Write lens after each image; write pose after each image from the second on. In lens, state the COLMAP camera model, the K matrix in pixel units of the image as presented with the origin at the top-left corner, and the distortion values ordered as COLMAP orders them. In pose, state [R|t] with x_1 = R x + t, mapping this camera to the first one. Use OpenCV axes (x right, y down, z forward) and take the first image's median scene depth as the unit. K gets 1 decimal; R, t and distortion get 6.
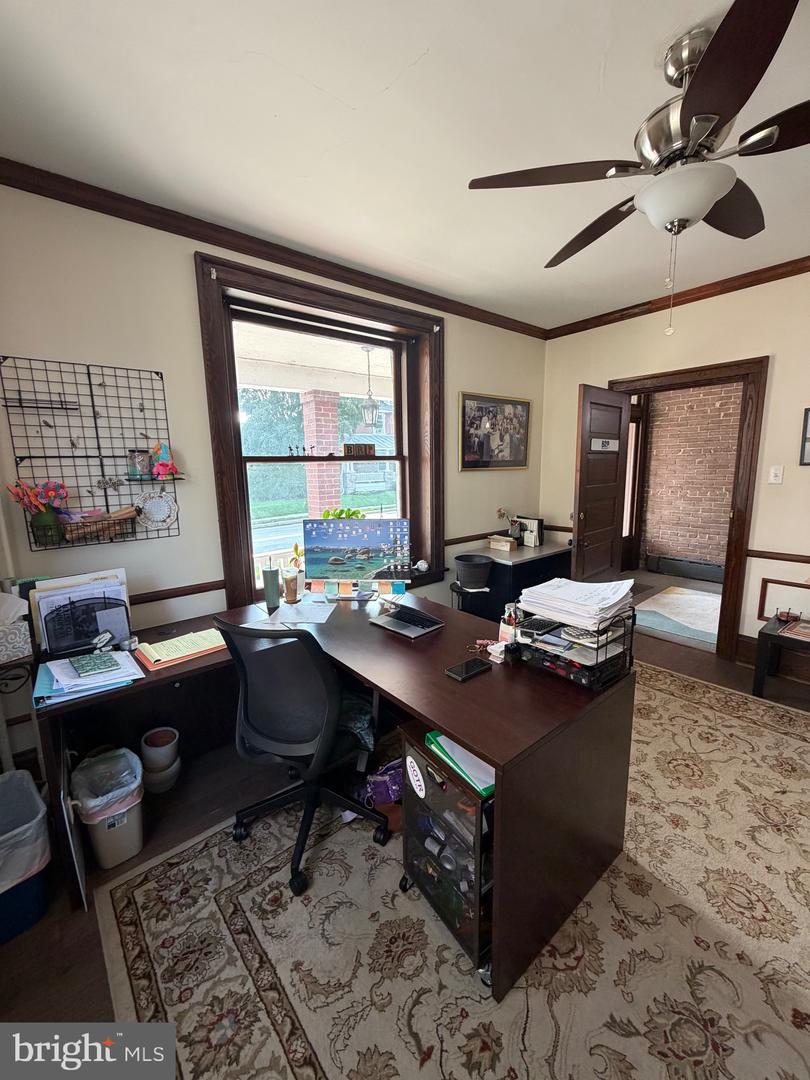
lens RADIAL K [[430.5, 0, 408.4], [0, 430.5, 534.2], [0, 0, 1]] dist [0.001282, 0.000139]
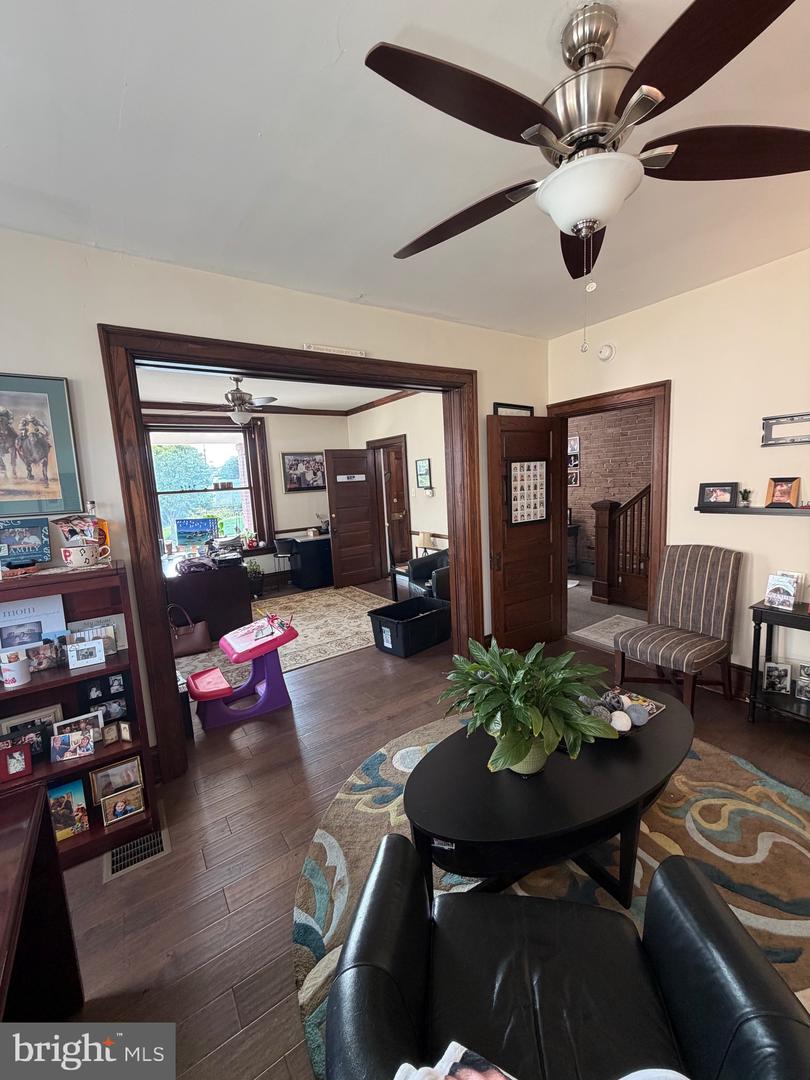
lens RADIAL K [[430.5, 0, 407.2], [0, 430.5, 537.9], [0, 0, 1]] dist [0.001282, 0.000139]
pose [[0.994273, -0.019118, -0.105150, 0.917181], [0.017060, 0.999646, -0.020435, 0.100017], [0.105504, 0.018524, 0.994246, -0.866510]]
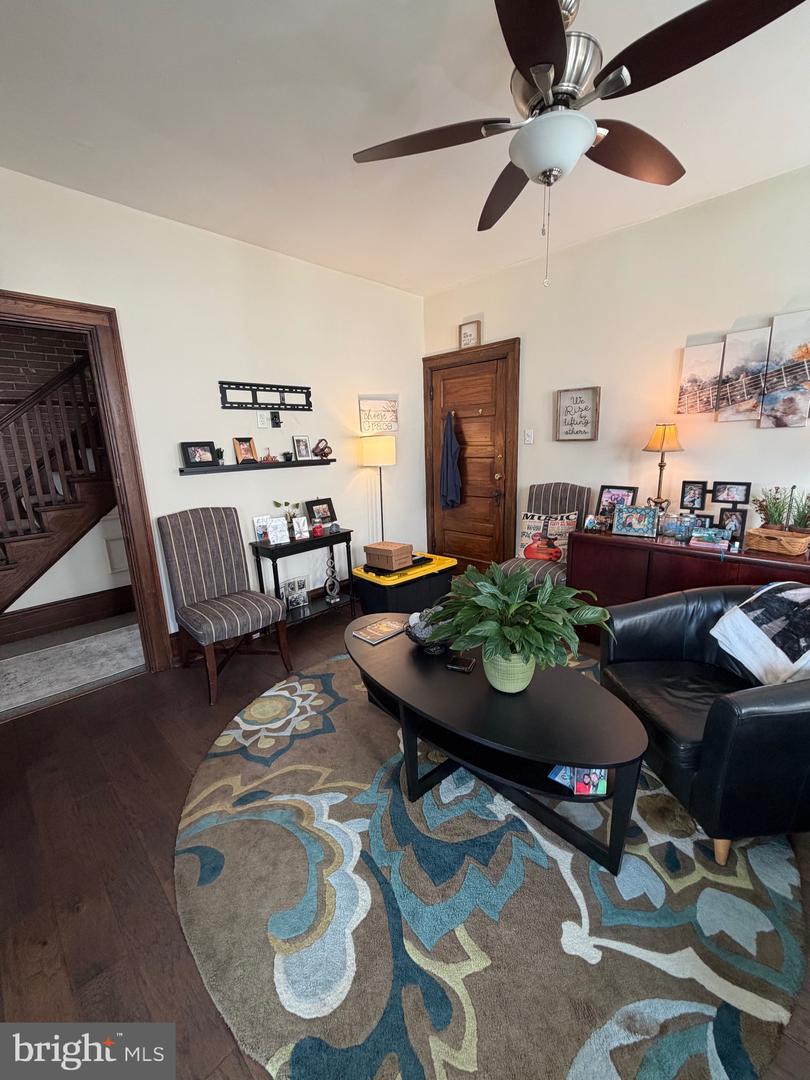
lens RADIAL K [[430.5, 0, 403.9], [0, 430.5, 537.0], [0, 0, 1]] dist [0.001282, 0.000139]
pose [[-0.093552, -0.196944, 0.975941, 0.555071], [0.192437, 0.958179, 0.211806, 0.059979], [-0.976840, 0.207622, -0.051740, -0.253508]]
